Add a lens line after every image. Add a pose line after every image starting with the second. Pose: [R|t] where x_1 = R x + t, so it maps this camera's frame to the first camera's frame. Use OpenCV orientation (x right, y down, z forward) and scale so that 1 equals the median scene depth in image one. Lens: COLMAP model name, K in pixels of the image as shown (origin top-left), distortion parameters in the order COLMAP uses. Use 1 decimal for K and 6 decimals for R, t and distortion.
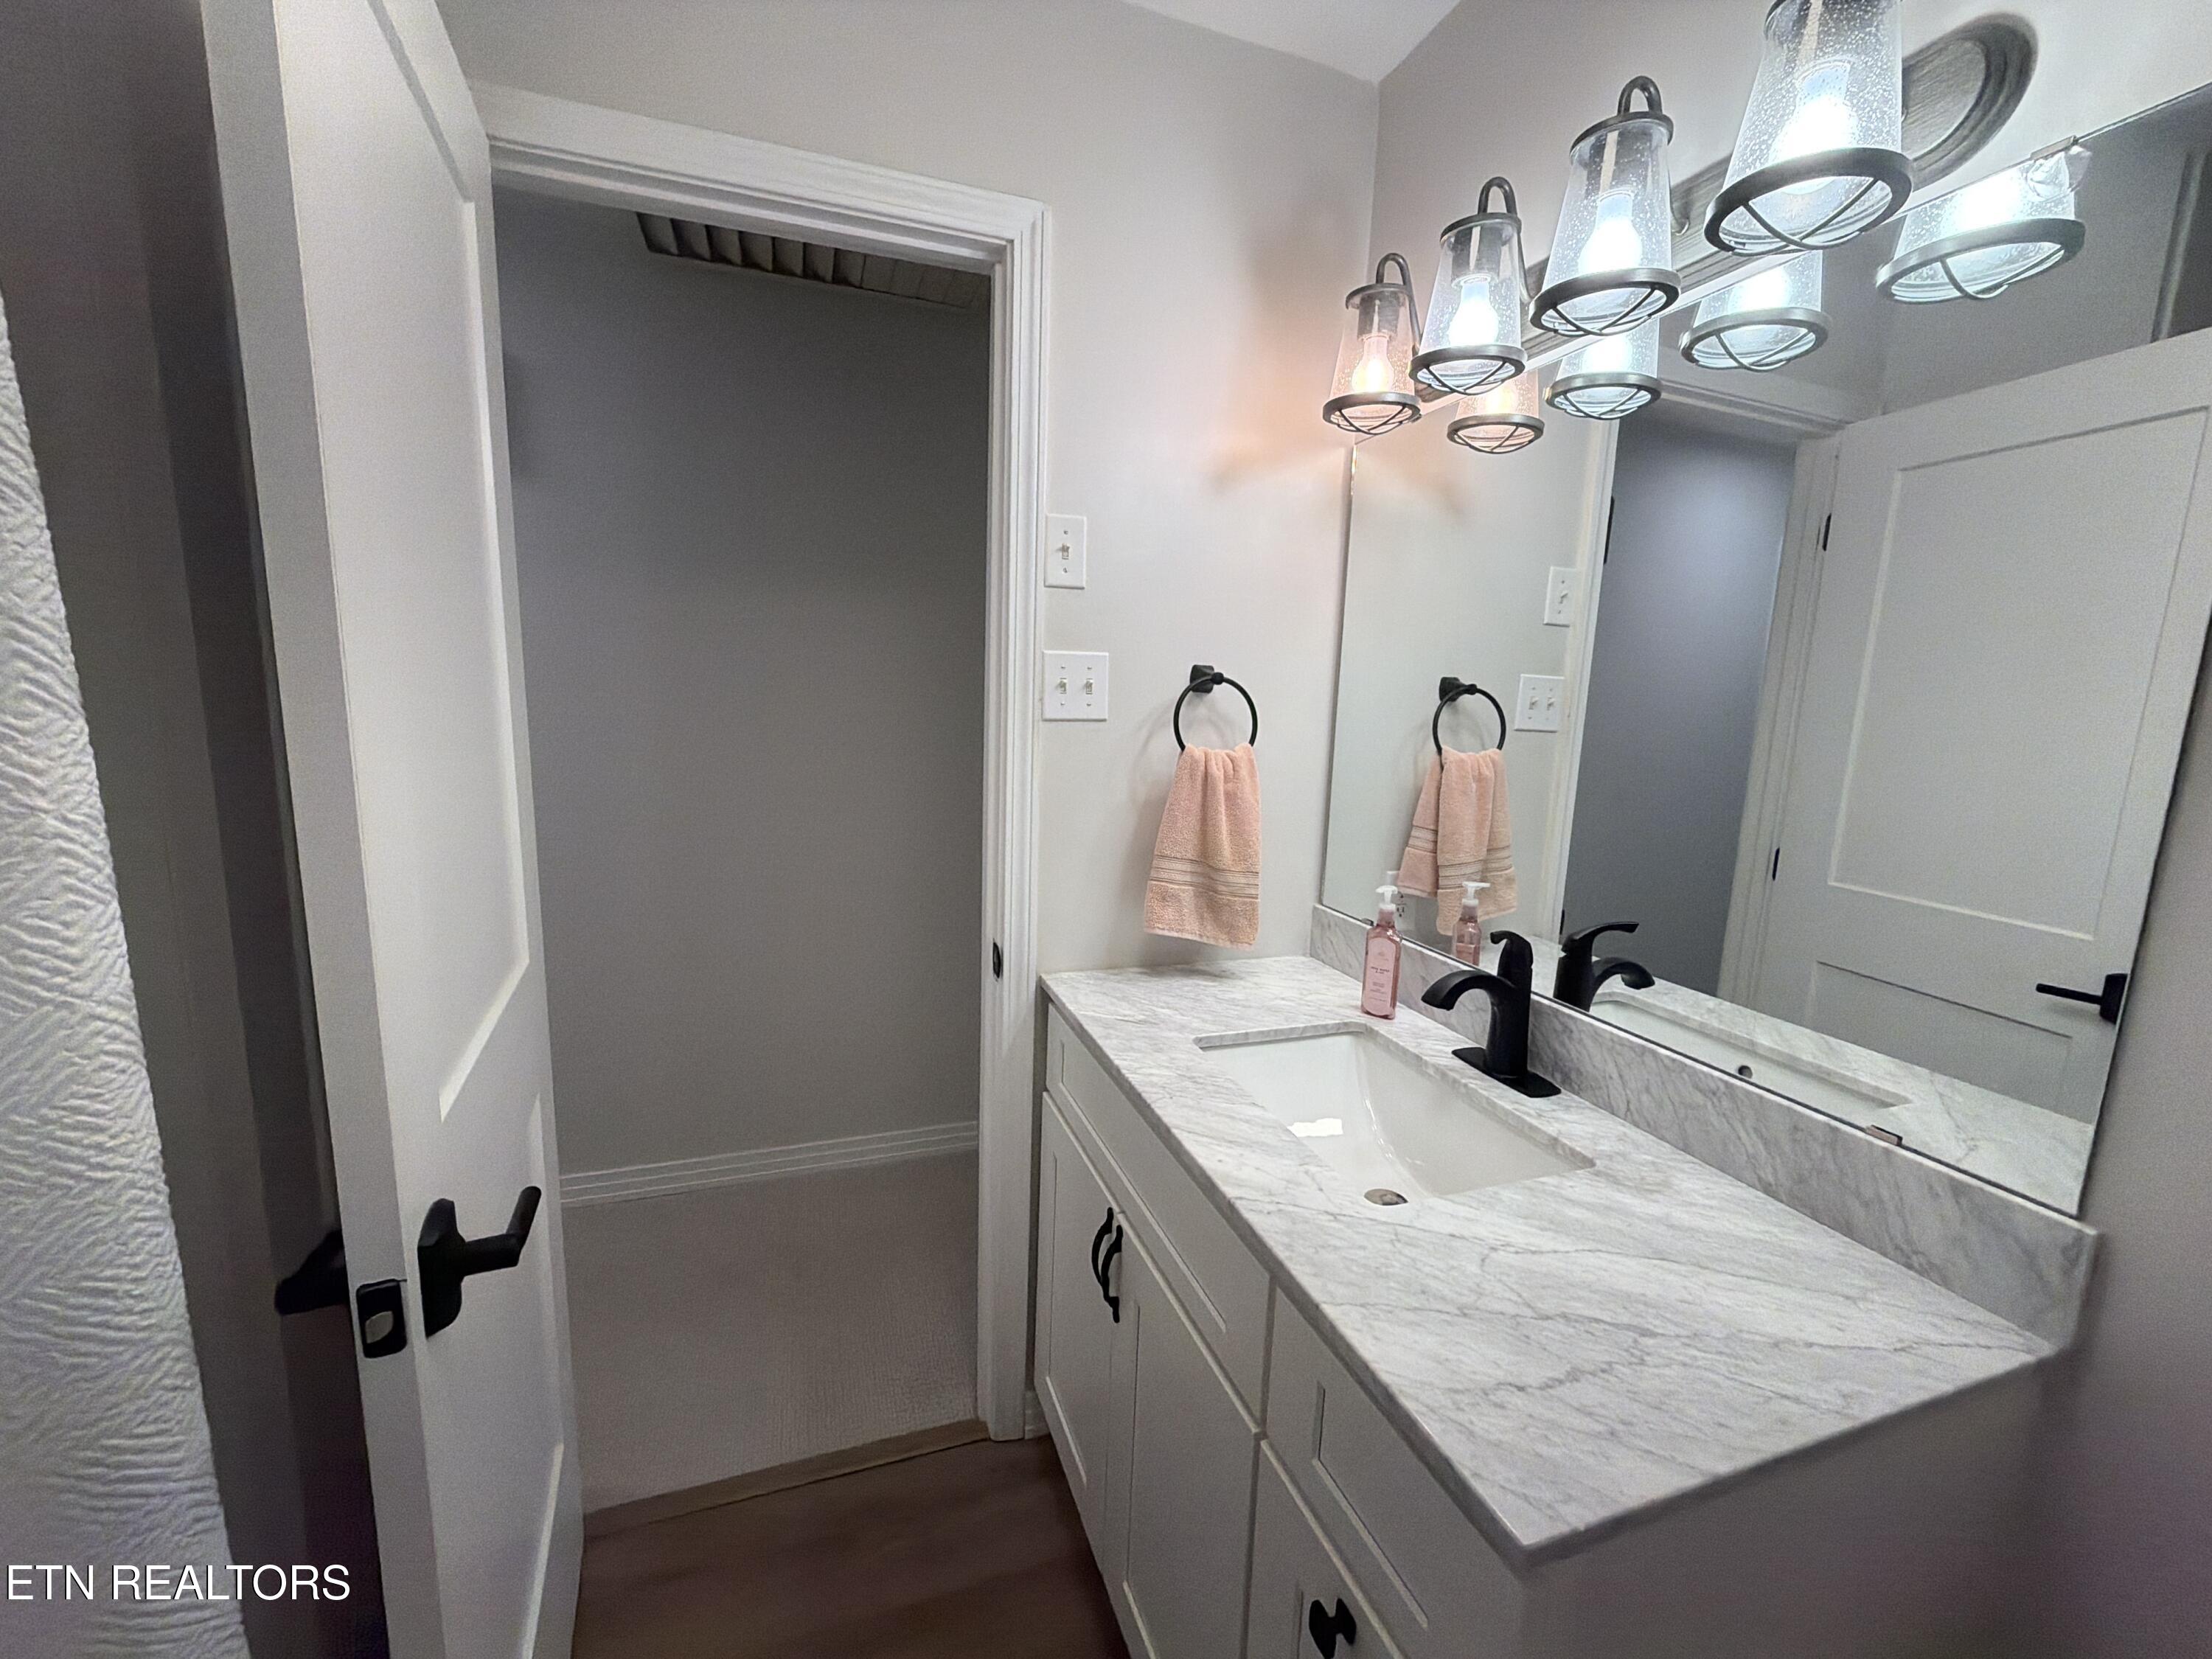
lens RADIAL K [[883.5, 0, 1106.0], [0, 883.5, 829.5], [0, 0, 1]] dist [-0.000013, -0.000016]
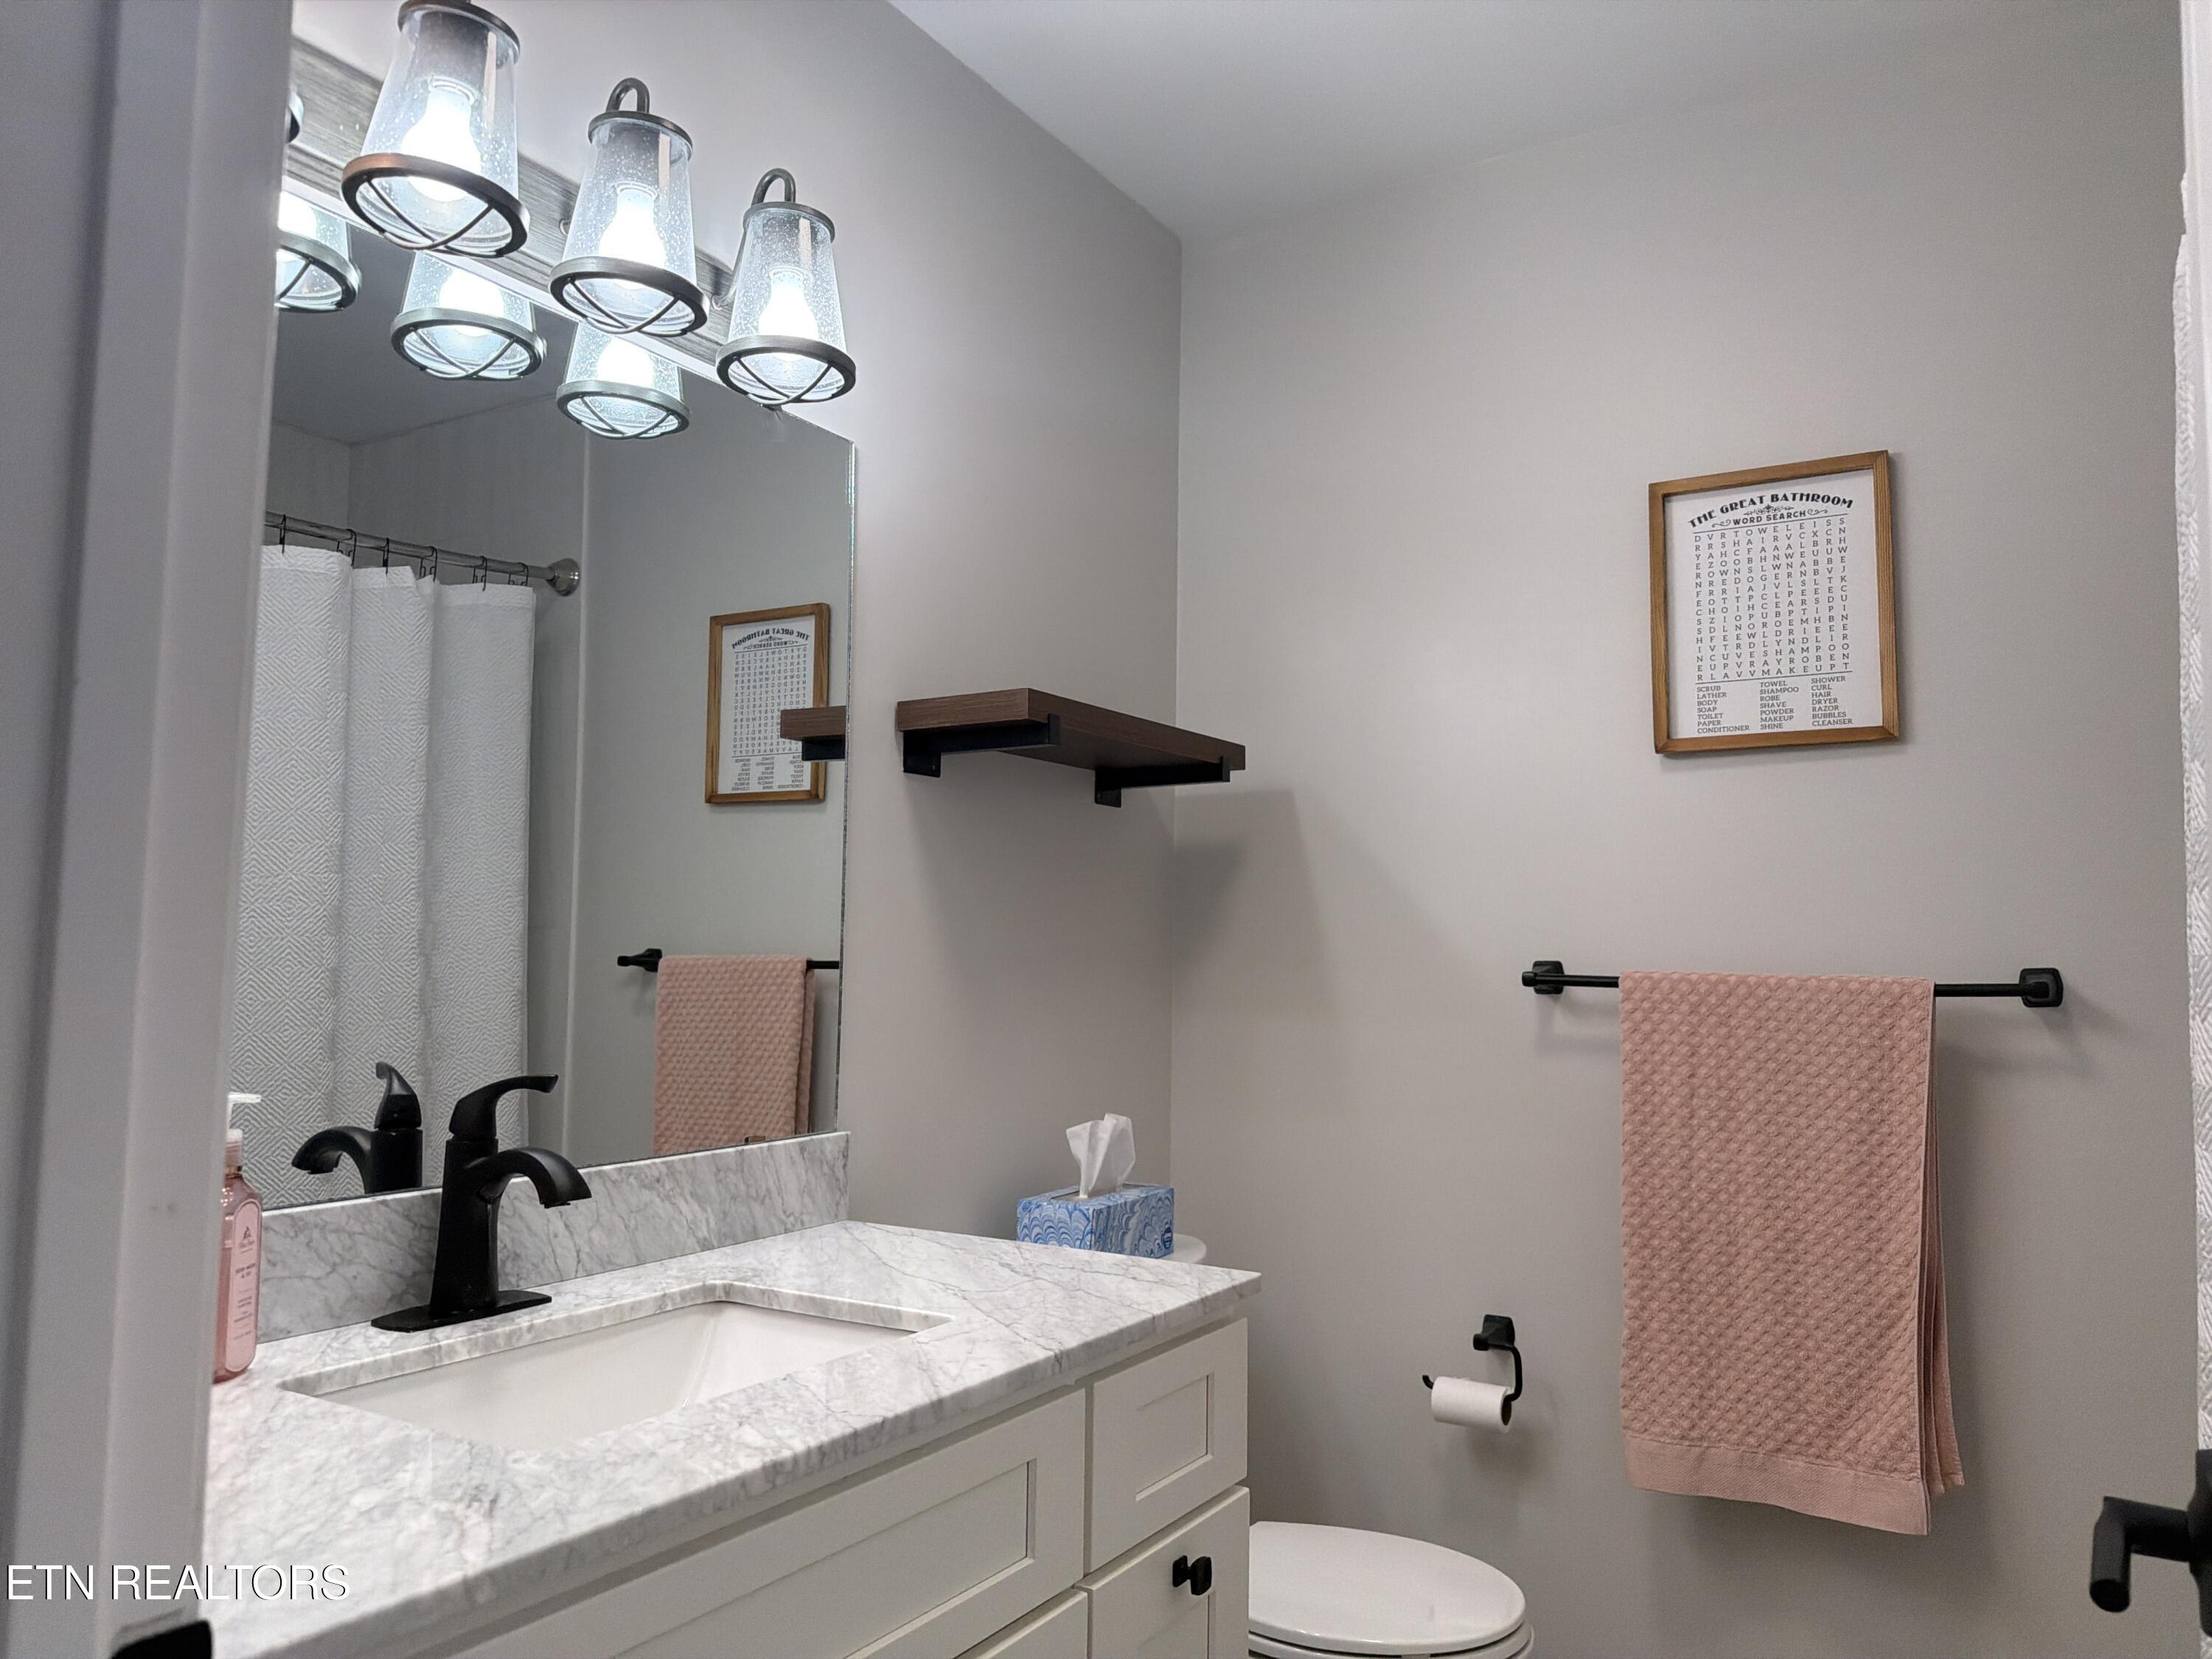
lens RADIAL K [[1546.6, 0, 1133.8], [0, 1546.6, 826.2], [0, 0, 1]] dist [0.101742, -0.224298]
pose [[-0.642515, 0.022955, 0.765929, -0.951329], [0.086869, 0.995290, 0.043042, -0.109266], [-0.761333, 0.094191, -0.641483, 1.703009]]
